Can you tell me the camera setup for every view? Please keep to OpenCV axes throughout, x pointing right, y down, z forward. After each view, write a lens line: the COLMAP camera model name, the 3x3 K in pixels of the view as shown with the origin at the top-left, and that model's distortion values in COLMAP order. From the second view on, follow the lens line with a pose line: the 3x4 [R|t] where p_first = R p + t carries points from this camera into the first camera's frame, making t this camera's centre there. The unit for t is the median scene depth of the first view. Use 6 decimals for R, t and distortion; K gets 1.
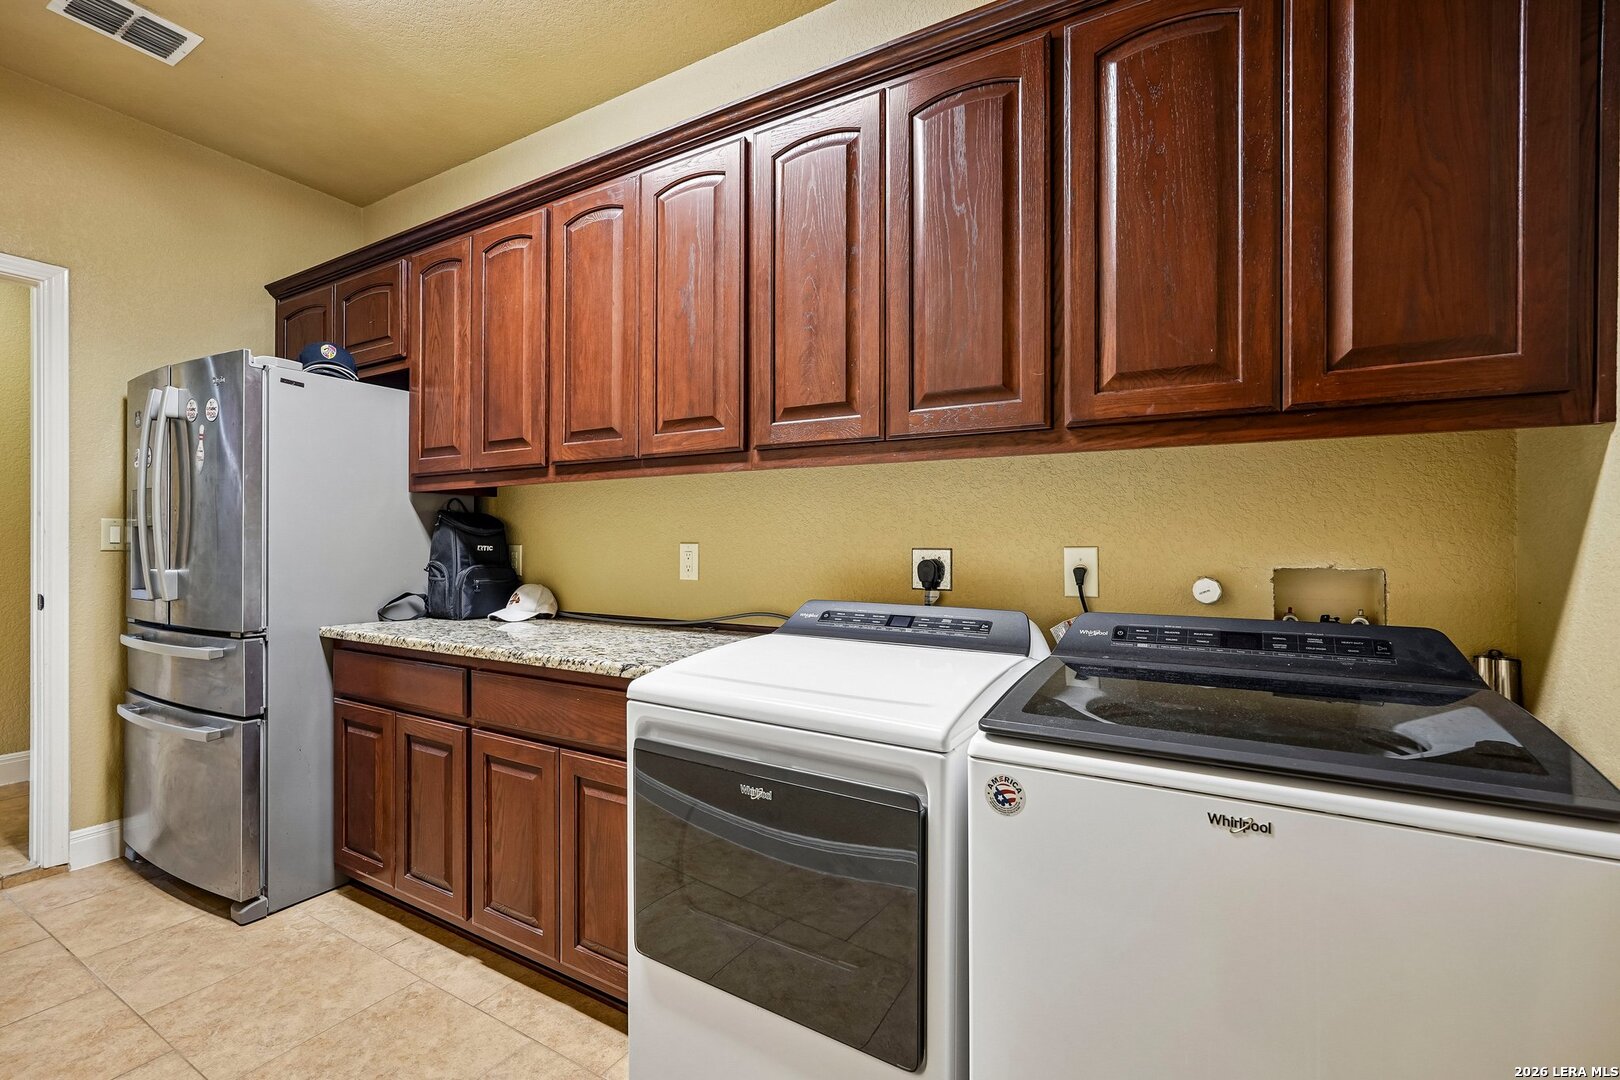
lens RADIAL K [[712.2, 0, 803.5], [0, 712.2, 540.7], [0, 0, 1]] dist [-0.020606, 0.012305]
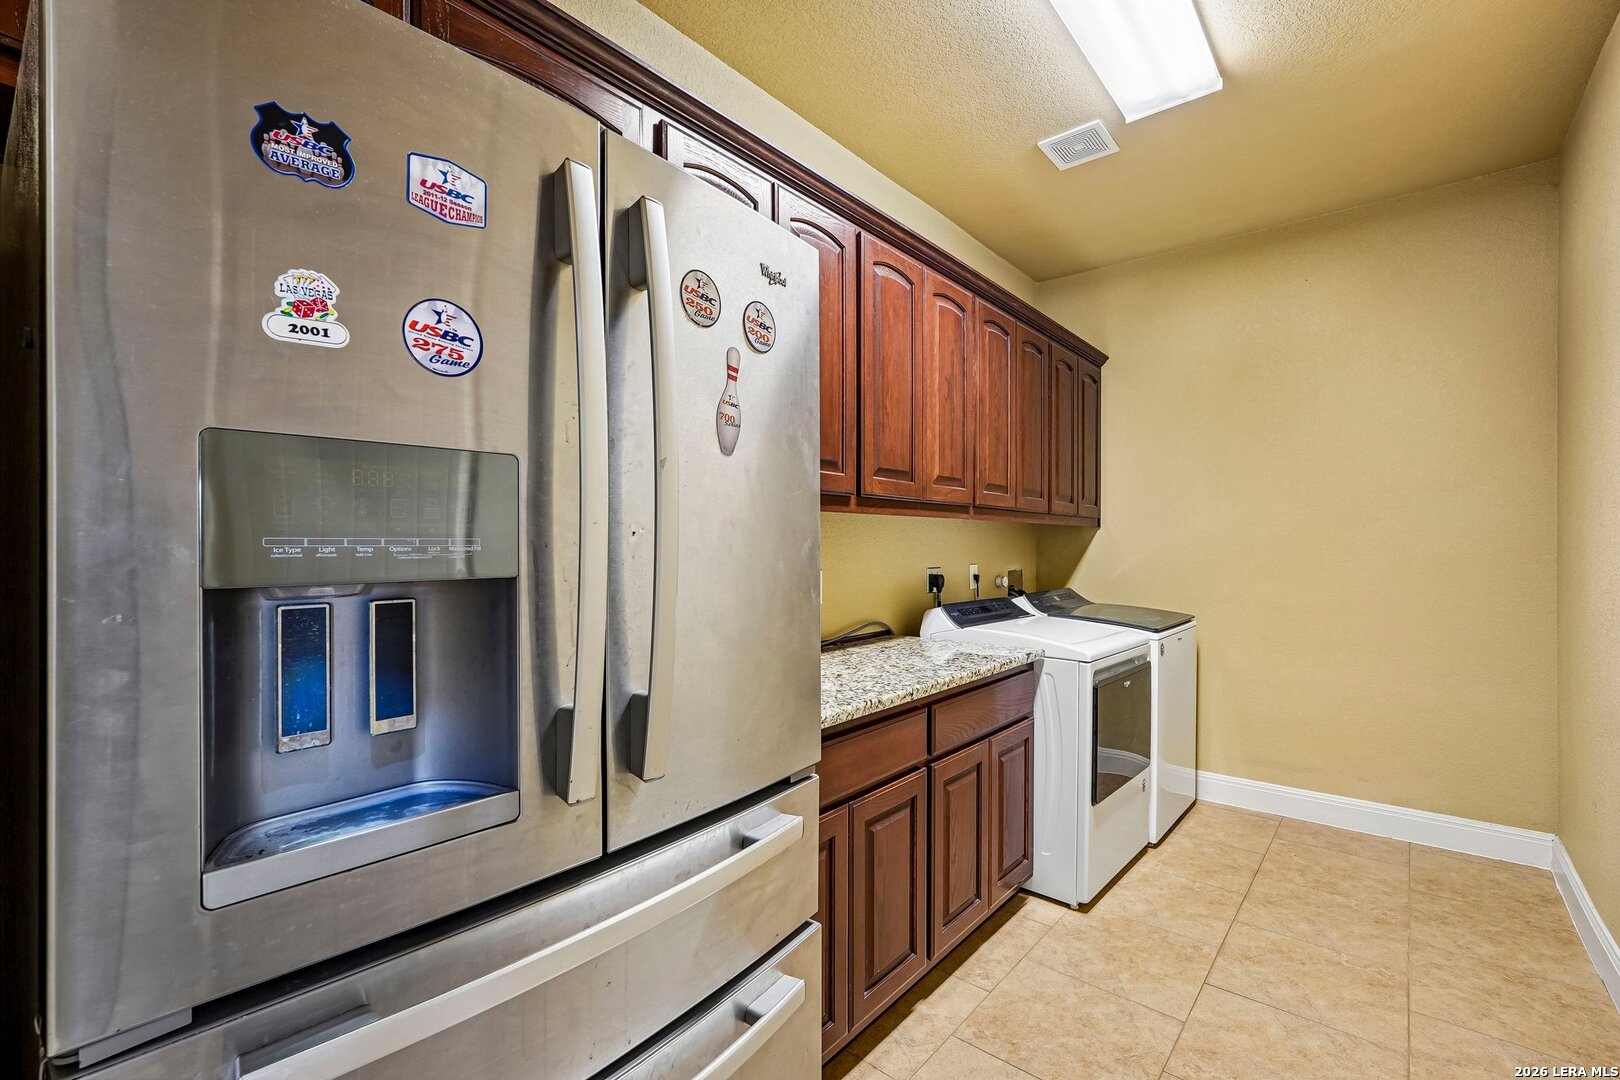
lens RADIAL K [[712.2, 0, 803.5], [0, 712.2, 540.7], [0, 0, 1]] dist [-0.020606, 0.012305]
pose [[0.166151, 0.003105, 0.986096, -1.433539], [-0.001765, 0.999994, -0.002851, -0.044400], [-0.986099, -0.001266, 0.166155, 0.979579]]
